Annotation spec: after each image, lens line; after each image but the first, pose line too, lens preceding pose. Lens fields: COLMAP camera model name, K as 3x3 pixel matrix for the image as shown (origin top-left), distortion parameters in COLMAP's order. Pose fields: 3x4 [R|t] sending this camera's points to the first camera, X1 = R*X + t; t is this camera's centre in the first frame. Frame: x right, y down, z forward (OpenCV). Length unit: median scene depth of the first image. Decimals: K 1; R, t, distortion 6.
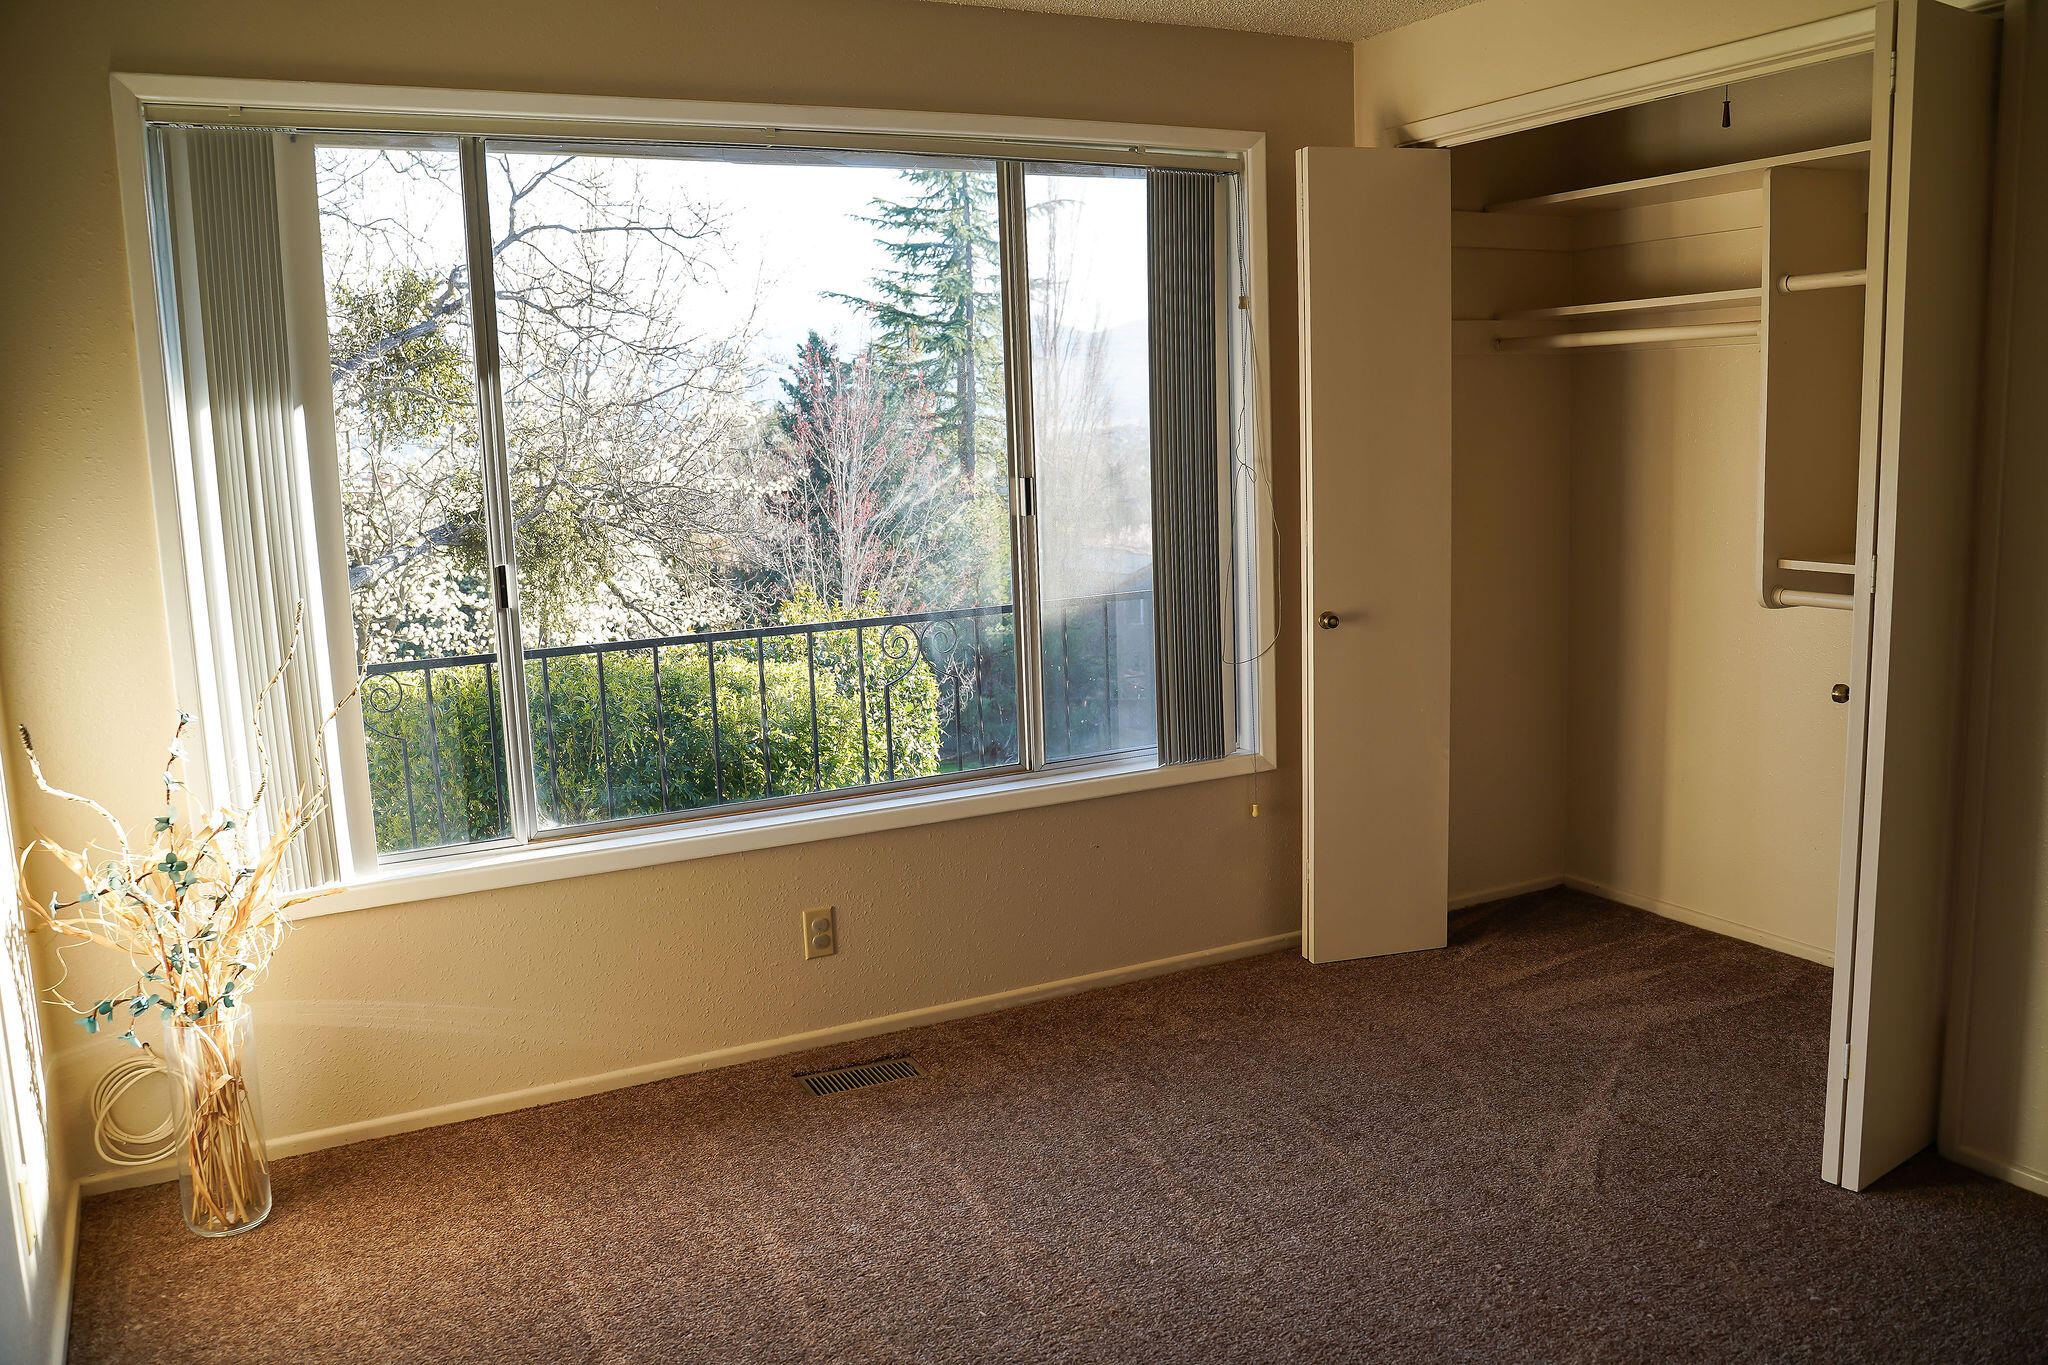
lens RADIAL K [[1619.7, 0, 989.9], [0, 1619.7, 691.0], [0, 0, 1]] dist [-0.091077, 0.078213]
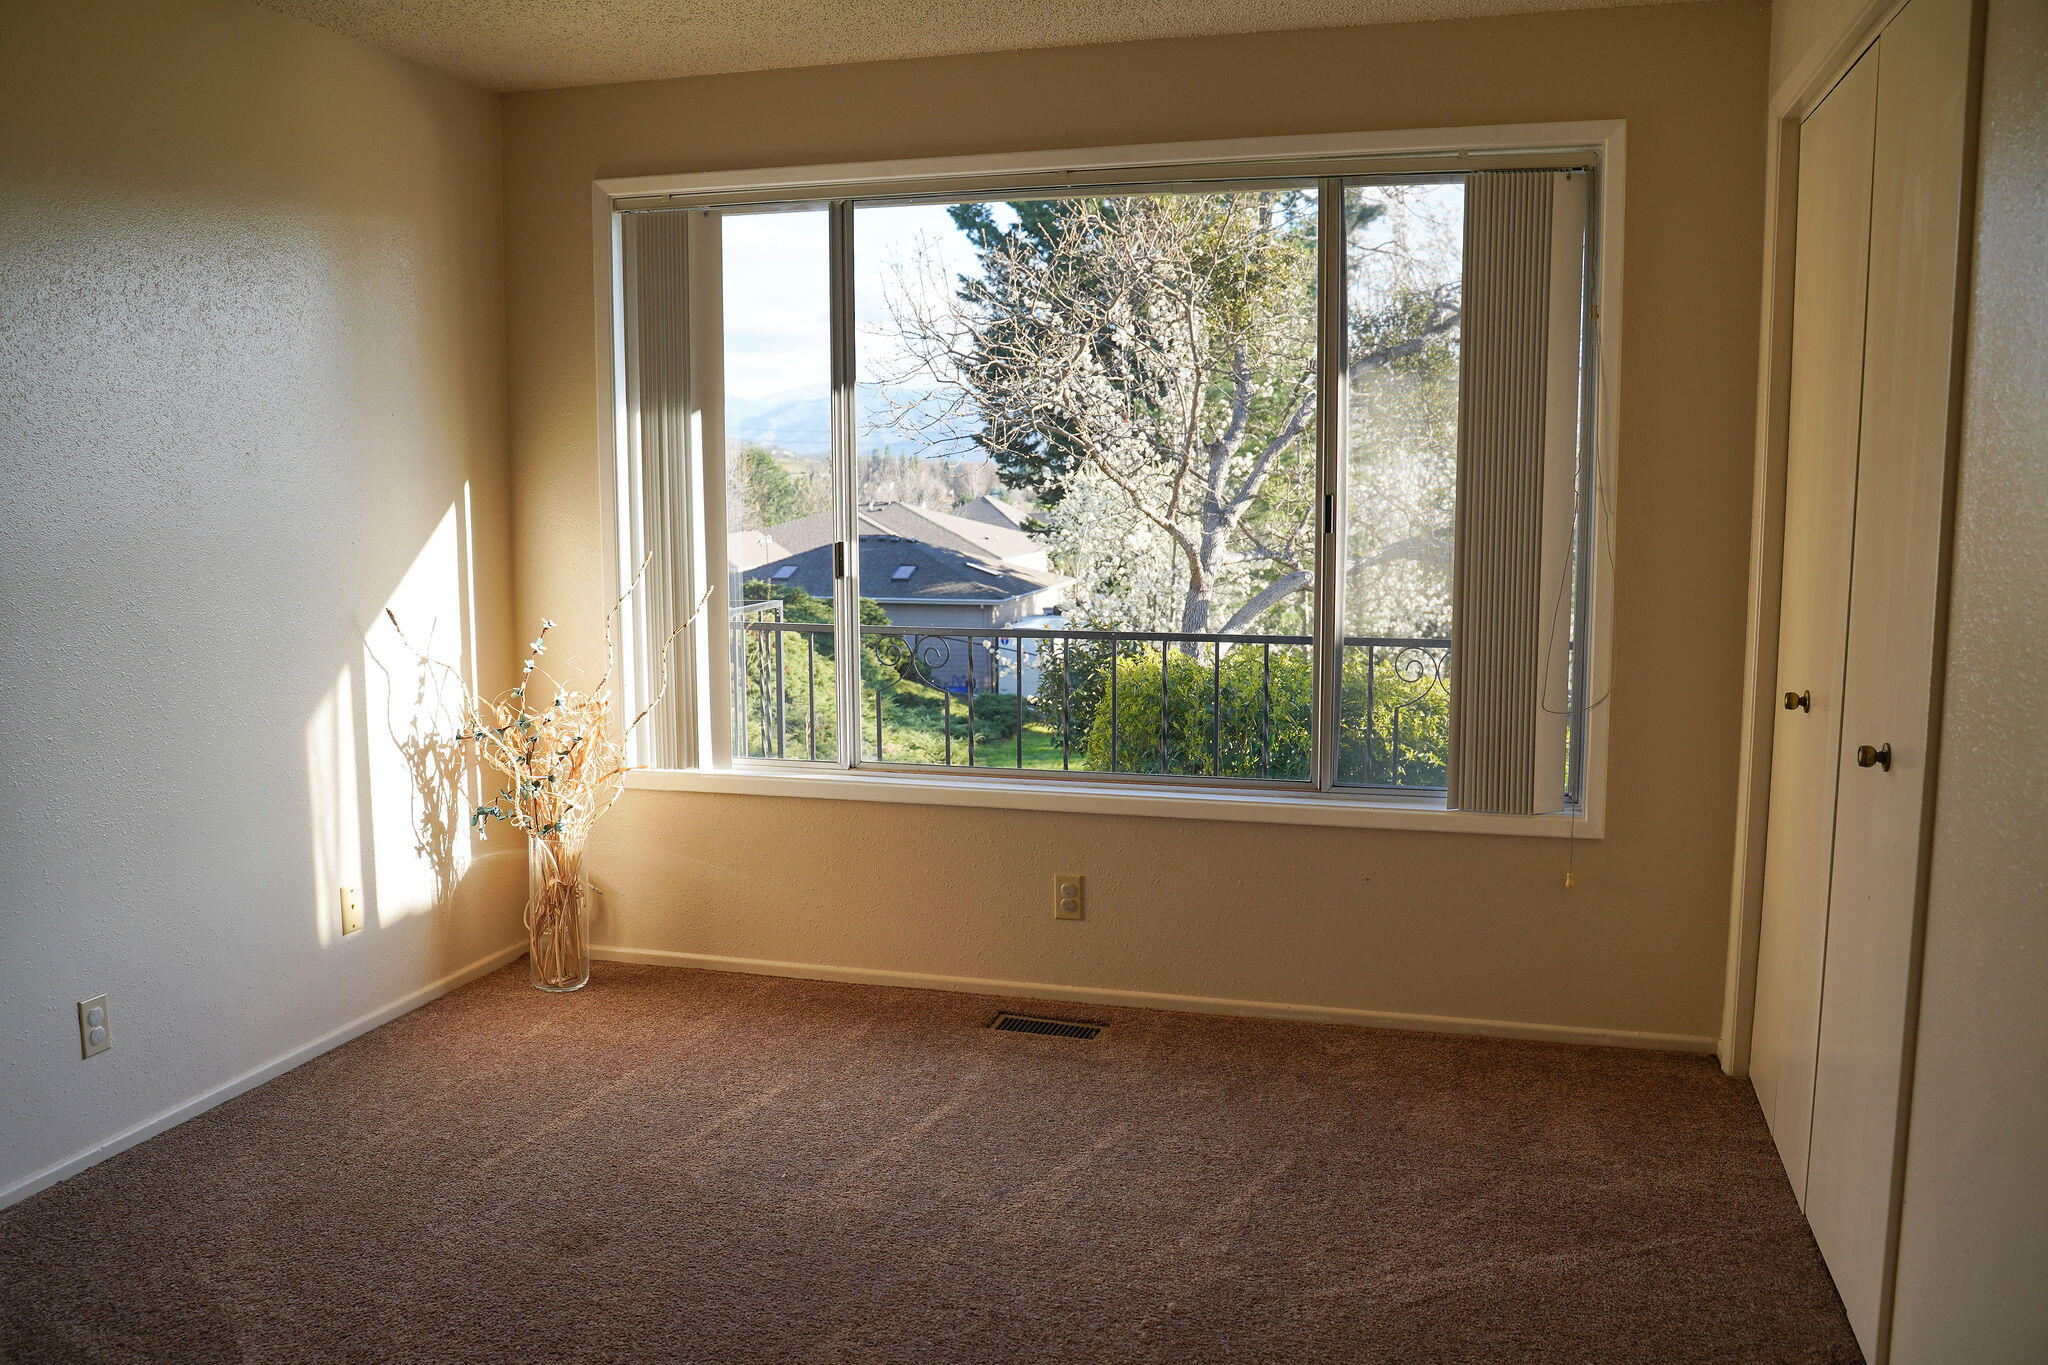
lens RADIAL K [[1708.5, 0, 1024.6], [0, 1708.5, 716.8], [0, 0, 1]] dist [-0.106017, 0.096214]
pose [[0.730509, 0.127335, -0.670926, 0.633909], [-0.132365, 0.990232, 0.043815, -0.018399], [0.669952, 0.056800, 0.740229, 0.115150]]
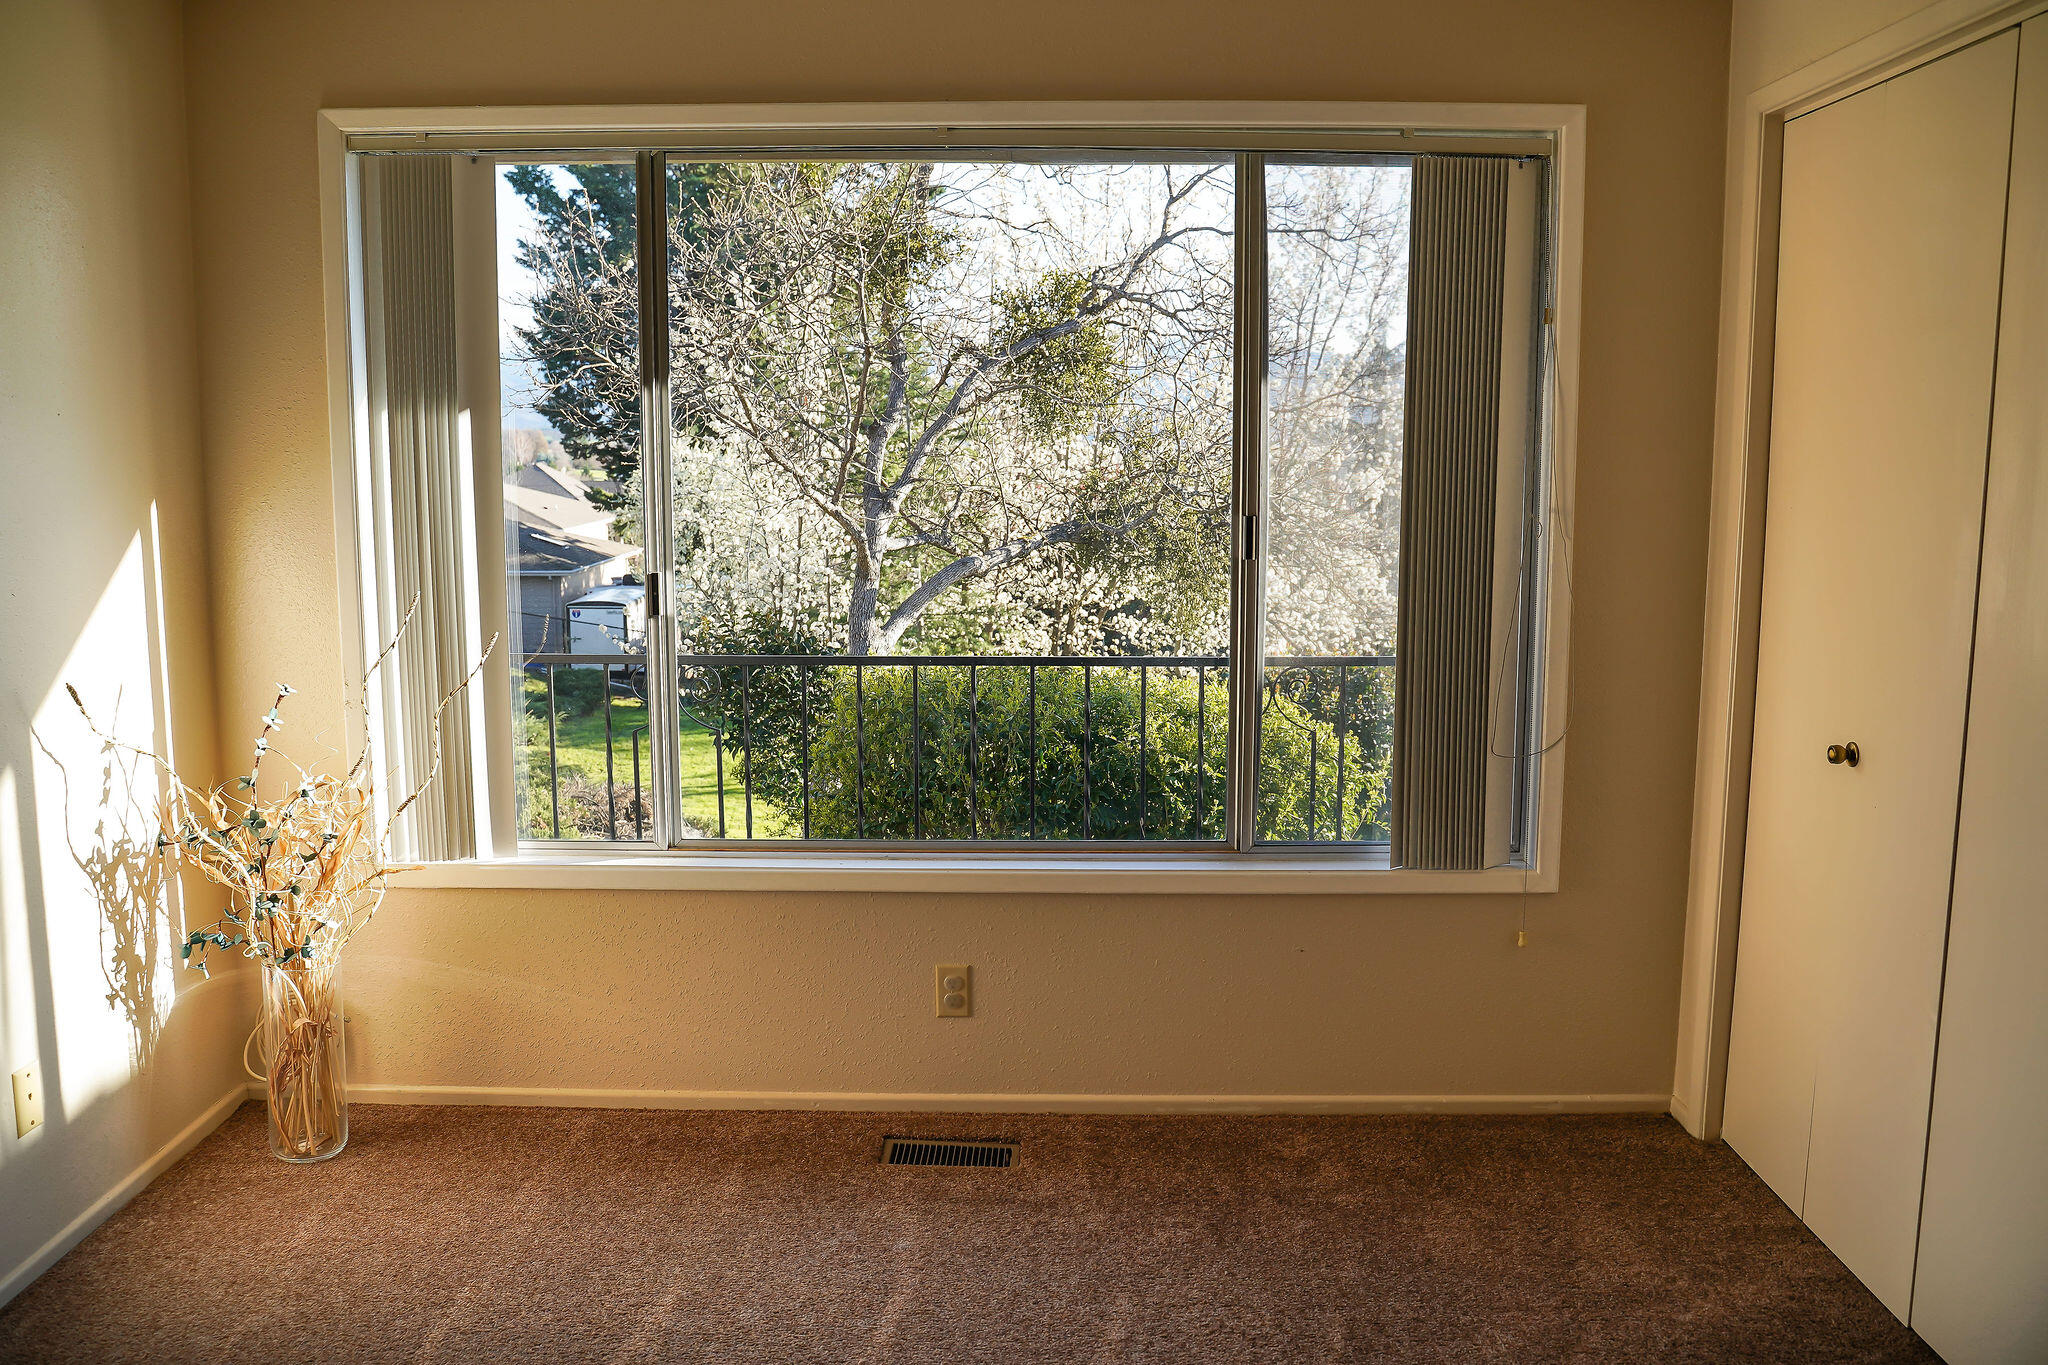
lens RADIAL K [[1644.9, 0, 1024.0], [0, 1644.9, 682.5], [0, 0, 1]] dist [-0.101881, 0.081025]
pose [[0.886774, 0.103656, -0.450430, 0.336240], [-0.107765, 0.994038, 0.016593, -0.046576], [0.449465, 0.033826, 0.892657, 0.170920]]
